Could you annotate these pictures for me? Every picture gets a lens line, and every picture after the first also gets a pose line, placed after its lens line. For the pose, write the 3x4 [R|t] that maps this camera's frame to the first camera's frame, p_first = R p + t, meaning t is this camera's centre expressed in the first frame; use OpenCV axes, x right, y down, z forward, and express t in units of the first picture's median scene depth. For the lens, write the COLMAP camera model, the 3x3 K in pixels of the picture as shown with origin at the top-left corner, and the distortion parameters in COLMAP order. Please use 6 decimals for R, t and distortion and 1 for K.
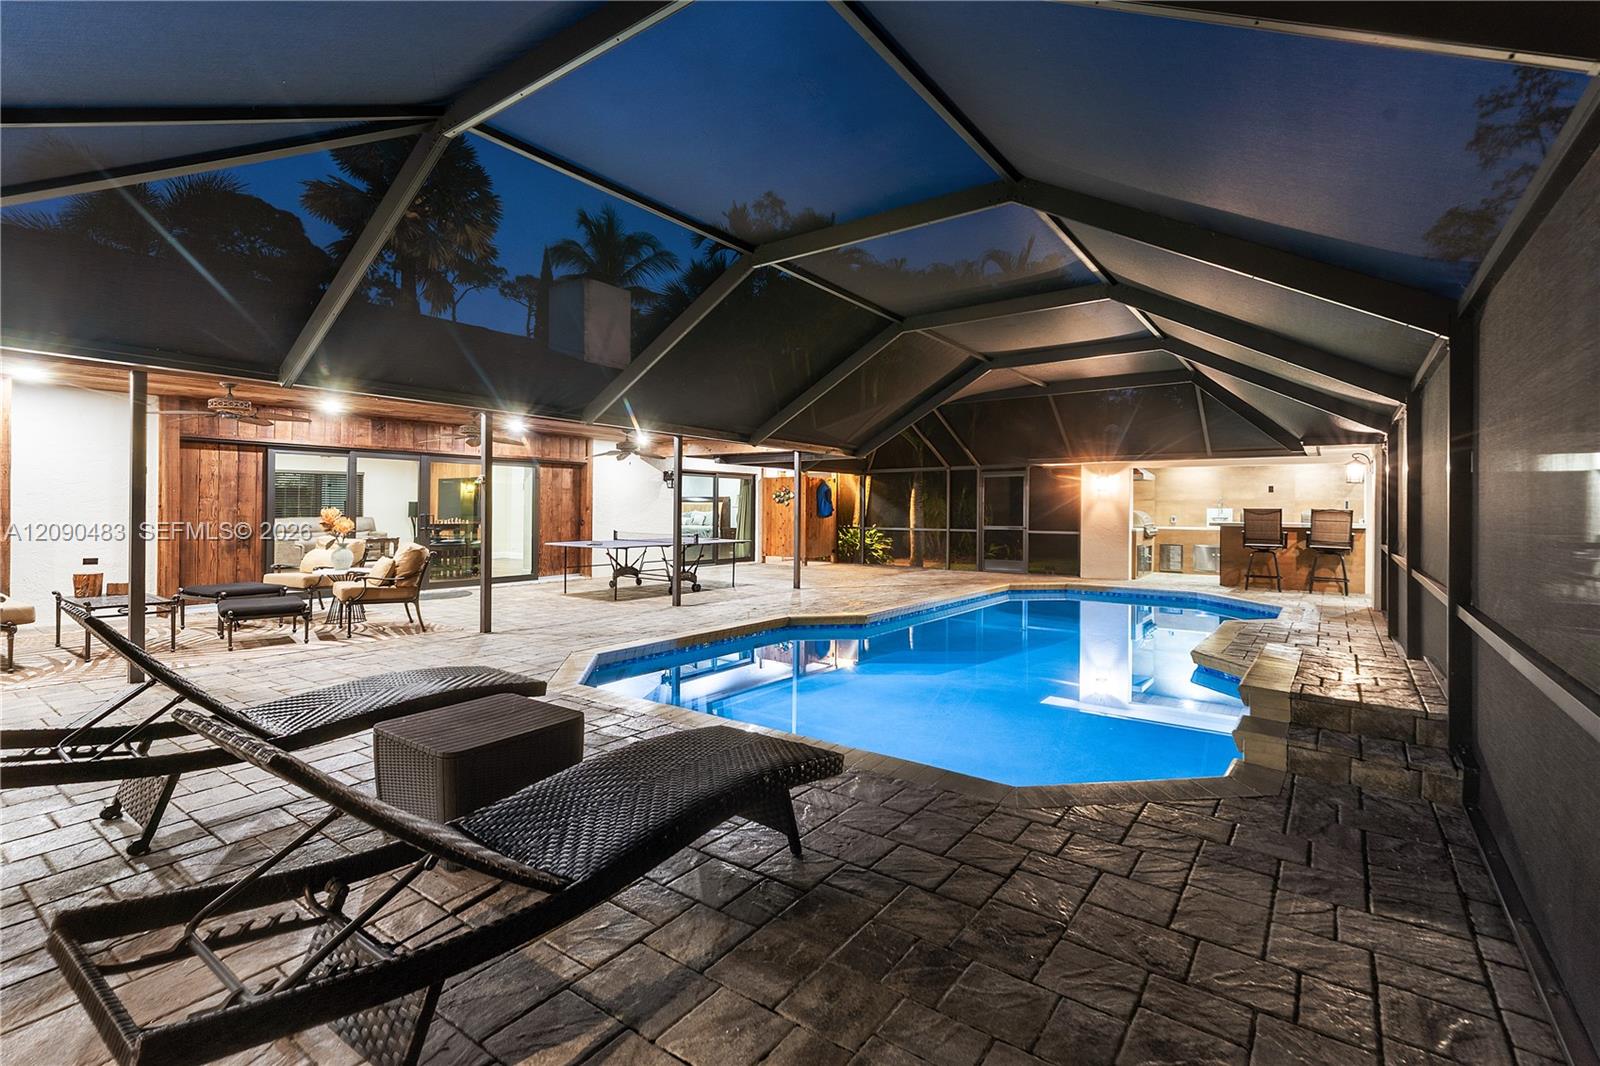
lens RADIAL K [[725.4, 0, 802.3], [0, 725.4, 506.7], [0, 0, 1]] dist [0.000348, 0.000045]
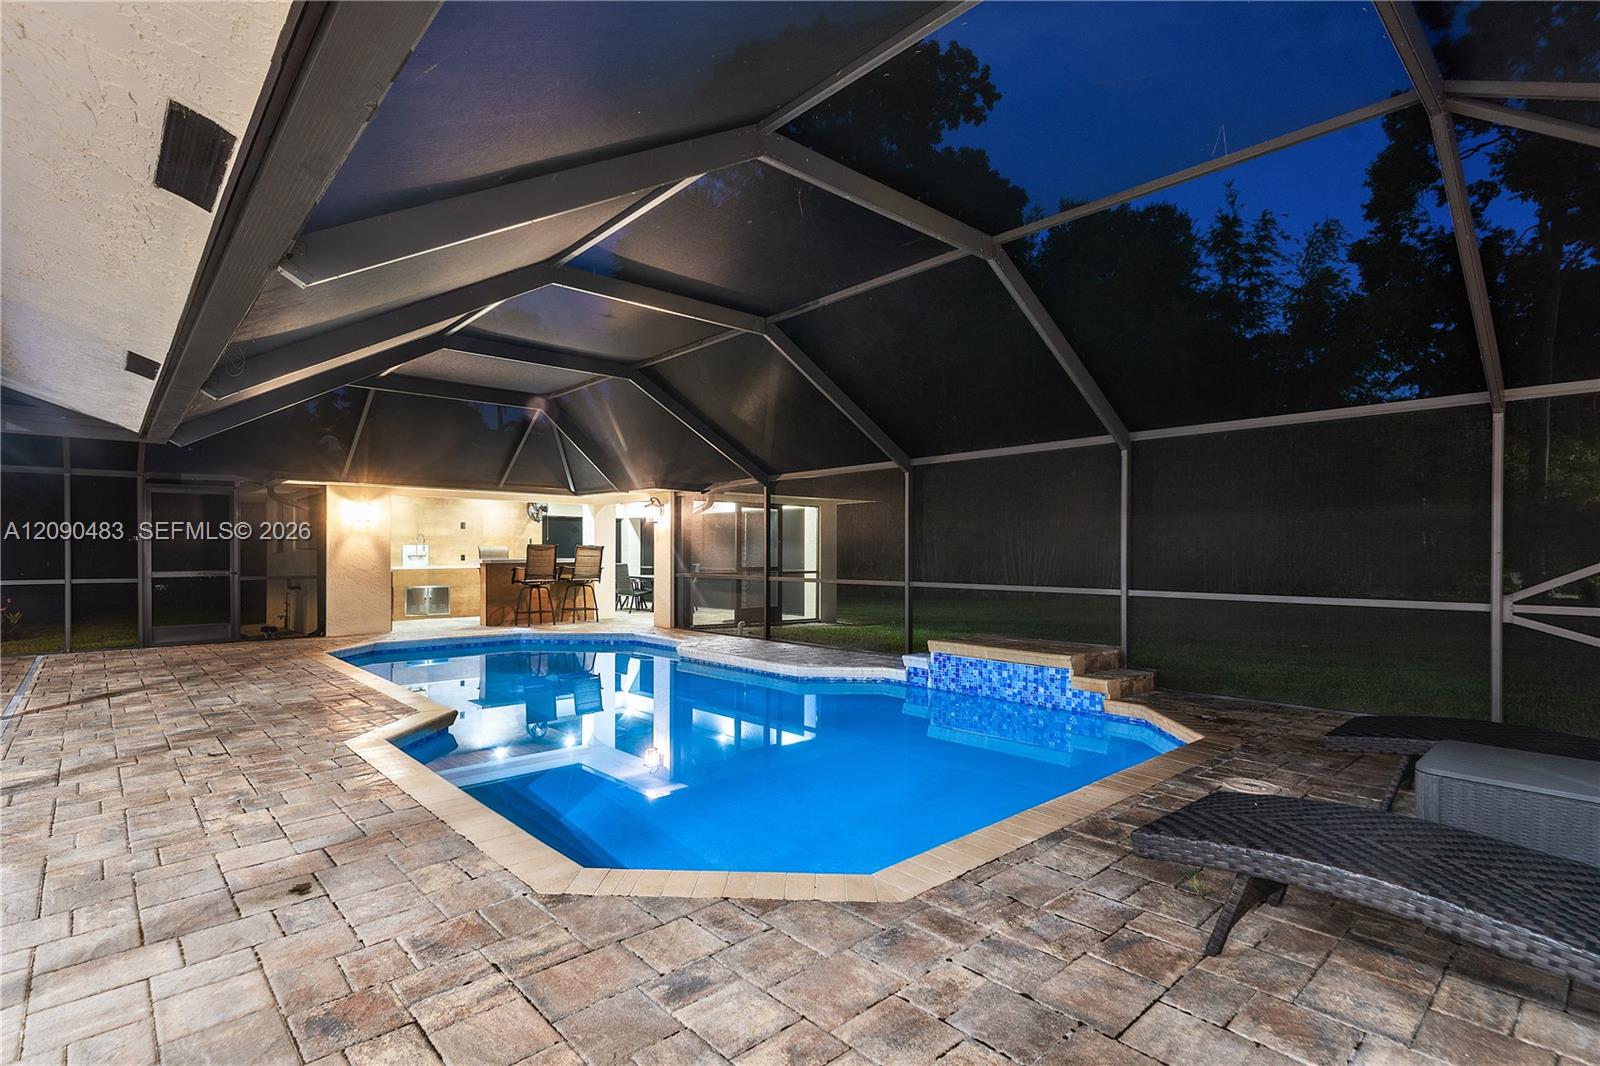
lens RADIAL K [[774.4, 0, 797.6], [0, 774.4, 554.6], [0, 0, 1]] dist [0.001771, 0.000428]
pose [[0.202064, -0.007290, 0.979345, -0.290037], [-0.002710, 0.999964, 0.008003, 0.005591], [-0.979369, -0.004271, 0.202037, 0.360239]]
